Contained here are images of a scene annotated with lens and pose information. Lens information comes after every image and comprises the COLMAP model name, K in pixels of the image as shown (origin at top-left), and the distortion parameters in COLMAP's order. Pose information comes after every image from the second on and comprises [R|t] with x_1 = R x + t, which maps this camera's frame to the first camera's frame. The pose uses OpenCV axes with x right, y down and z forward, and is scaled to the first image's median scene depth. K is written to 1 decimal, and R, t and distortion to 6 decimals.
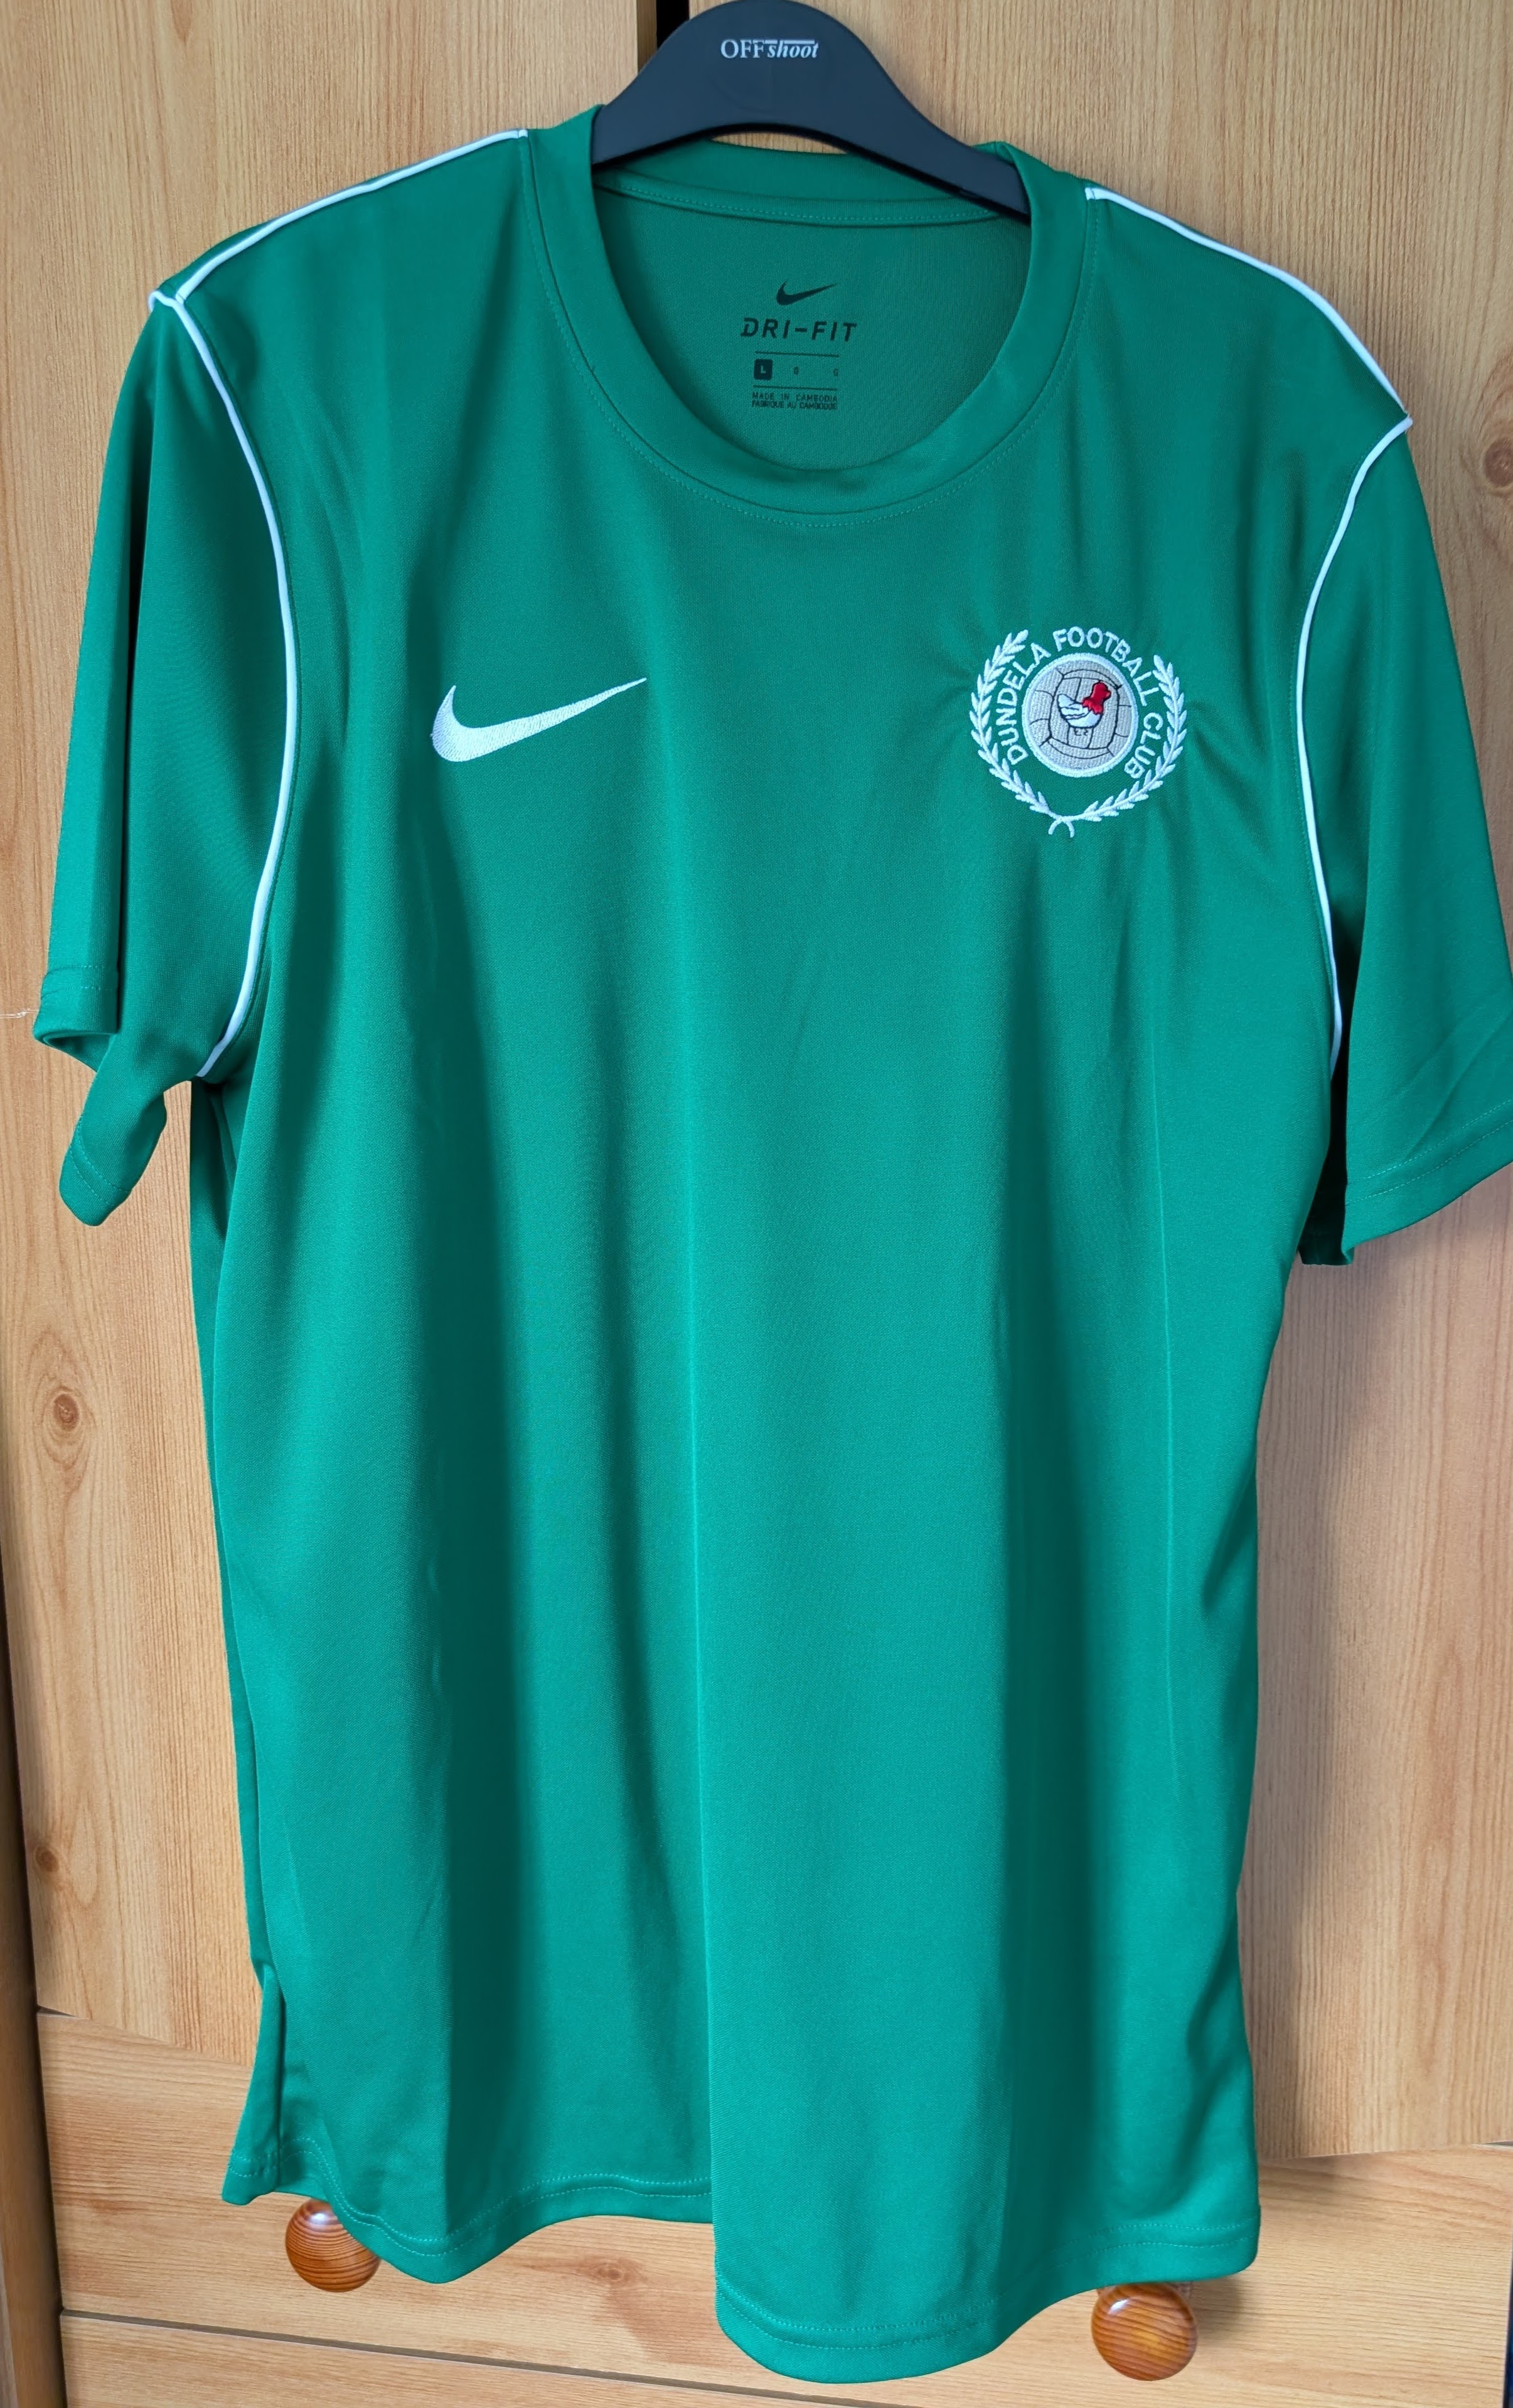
lens RADIAL K [[1800.6, 0, 822.7], [0, 1800.6, 1090.3], [0, 0, 1]] dist [0.007539, -0.002046]
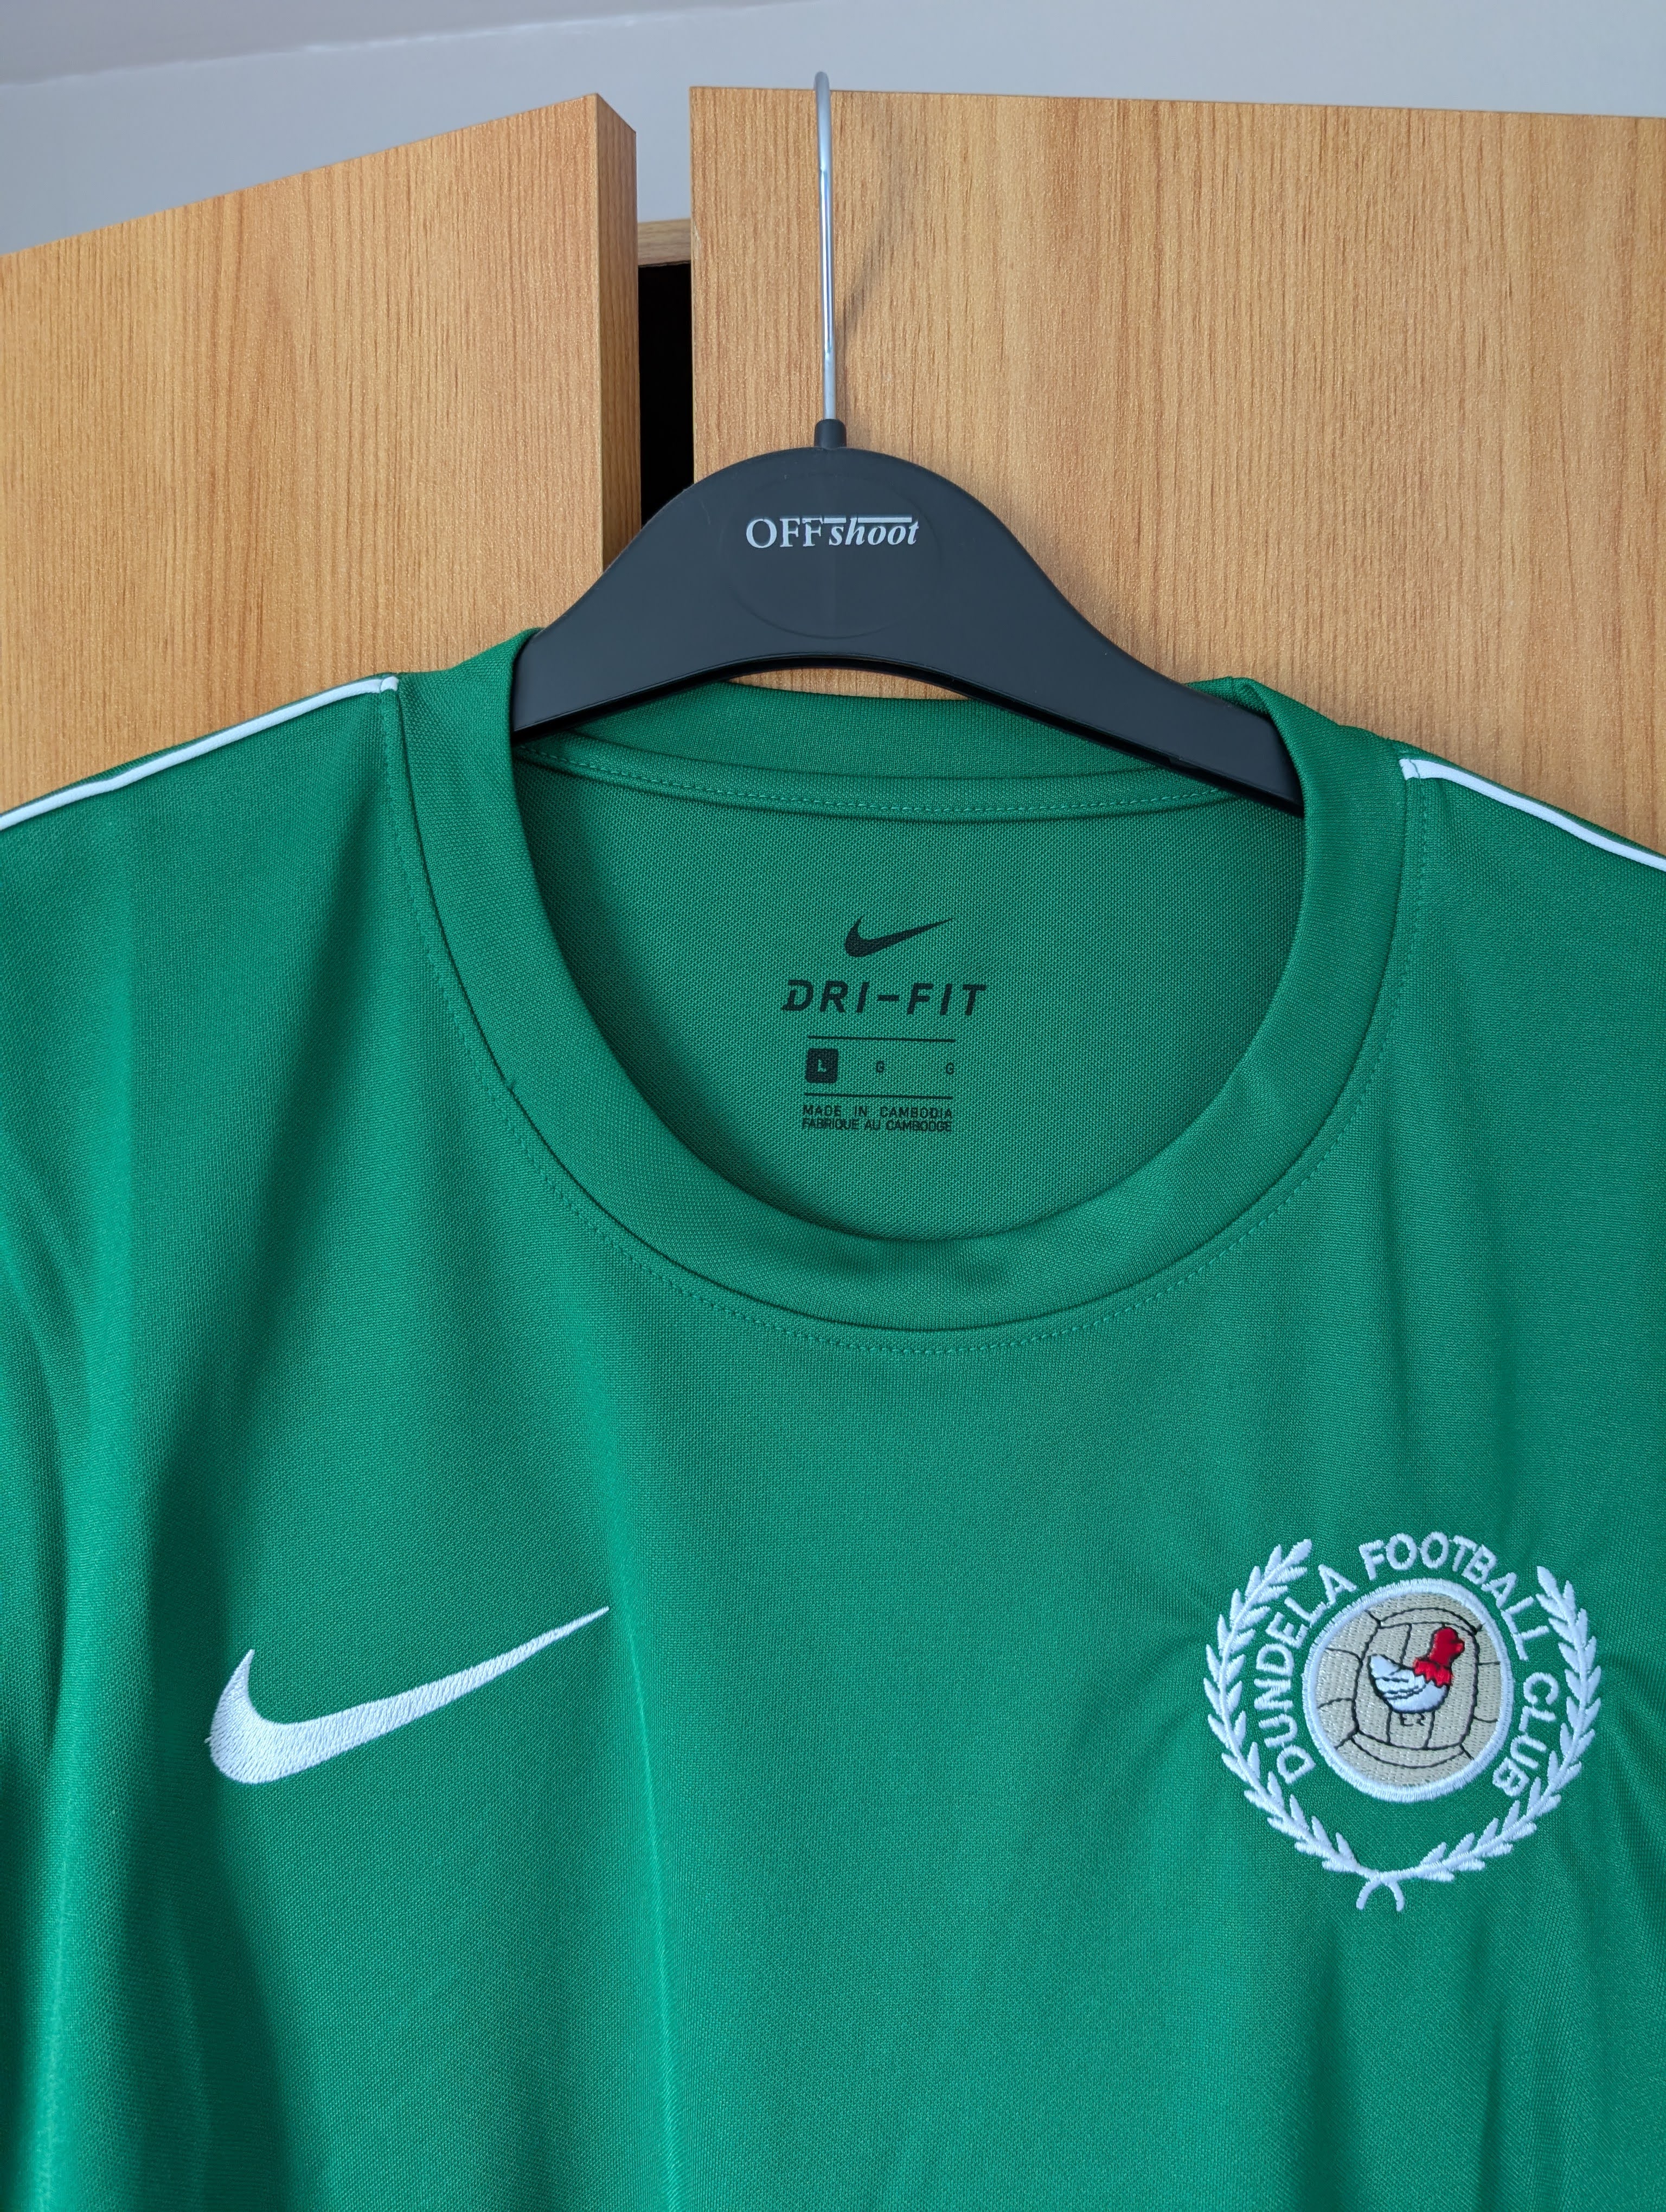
lens RADIAL K [[1563.7, 0, 848.5], [0, 1563.7, 1102.5], [0, 0, 1]] dist [-0.004050, -0.008683]
pose [[0.999637, -0.004580, -0.026552, -0.011461], [0.001499, 0.993376, -0.114902, -0.324535], [0.026902, 0.114821, 0.993022, 0.505520]]
